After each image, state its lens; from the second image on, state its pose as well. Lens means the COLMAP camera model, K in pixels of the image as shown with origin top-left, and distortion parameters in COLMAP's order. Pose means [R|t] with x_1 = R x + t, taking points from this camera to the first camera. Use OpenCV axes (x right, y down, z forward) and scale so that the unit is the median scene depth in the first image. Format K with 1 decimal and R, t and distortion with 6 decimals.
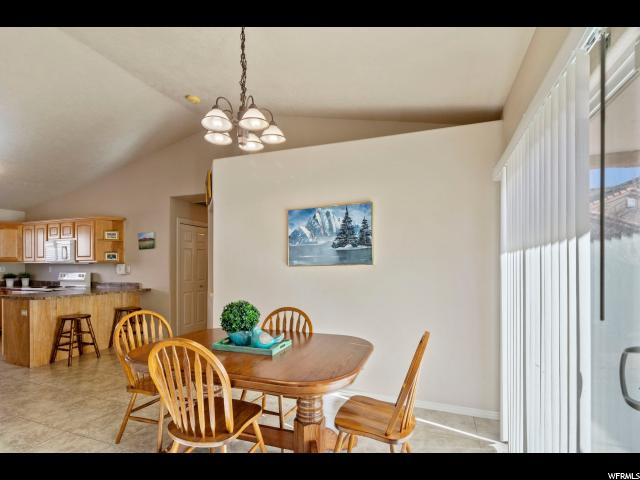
lens RADIAL K [[306.6, 0, 326.0], [0, 306.6, 264.2], [0, 0, 1]] dist [0.001685, 0.000232]
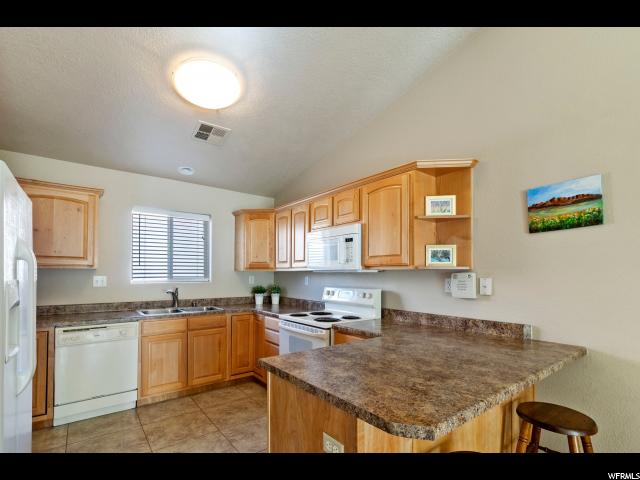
lens RADIAL K [[309.5, 0, 321.3], [0, 309.5, 267.9], [0, 0, 1]] dist [0.000354, 0.000729]
pose [[0.847886, -0.005230, -0.530152, -0.583552], [-0.004560, 0.999842, -0.017156, 0.000765], [0.530159, 0.016963, 0.847729, 0.521634]]
